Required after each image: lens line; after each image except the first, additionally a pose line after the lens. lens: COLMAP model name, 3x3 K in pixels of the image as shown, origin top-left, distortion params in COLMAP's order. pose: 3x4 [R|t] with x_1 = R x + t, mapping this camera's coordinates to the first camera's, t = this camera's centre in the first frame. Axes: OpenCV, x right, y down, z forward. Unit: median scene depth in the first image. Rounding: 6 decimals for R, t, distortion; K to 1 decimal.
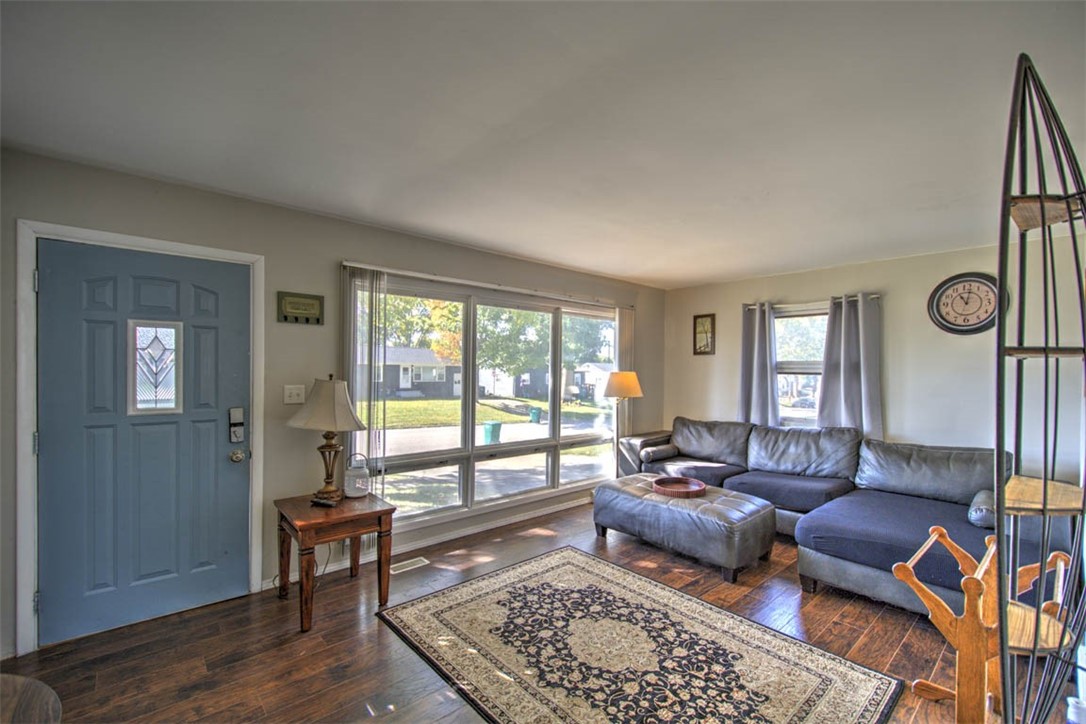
lens RADIAL K [[458.9, 0, 535.6], [0, 458.9, 373.8], [0, 0, 1]] dist [0.002237, -0.000143]
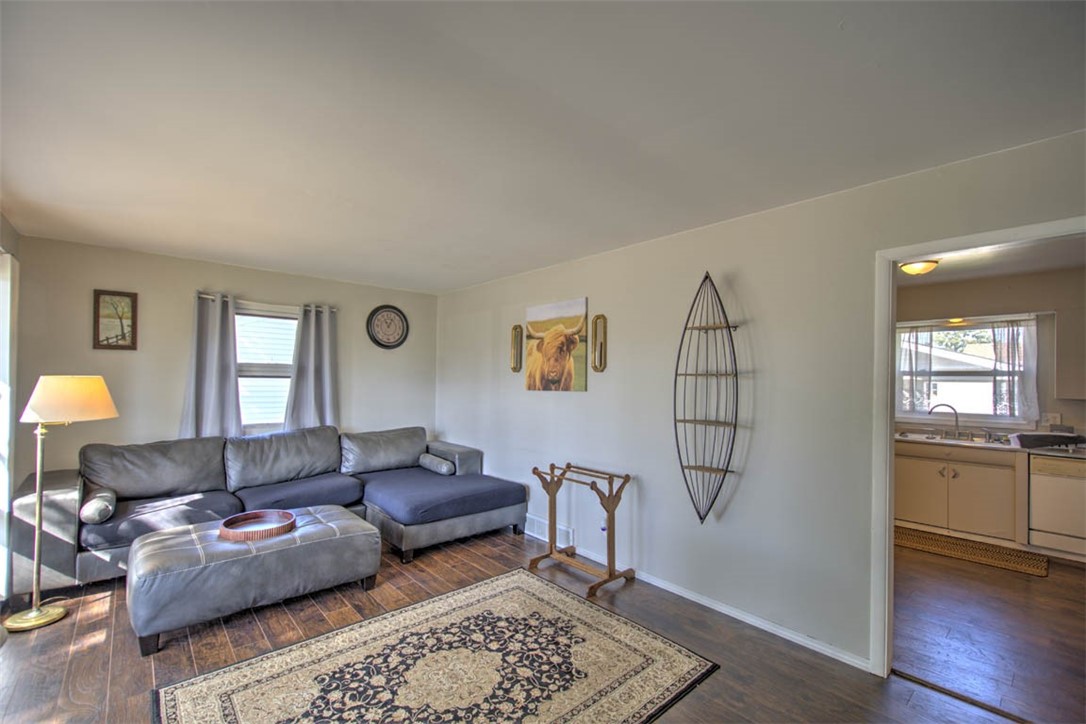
lens RADIAL K [[466.3, 0, 544.8], [0, 466.3, 370.5], [0, 0, 1]] dist [-0.001038, -0.000625]
pose [[-0.006381, 0.008529, 0.999943, -0.567707], [-0.002184, 0.999961, -0.008543, -0.009233], [-0.999977, -0.002238, -0.006362, 0.612709]]
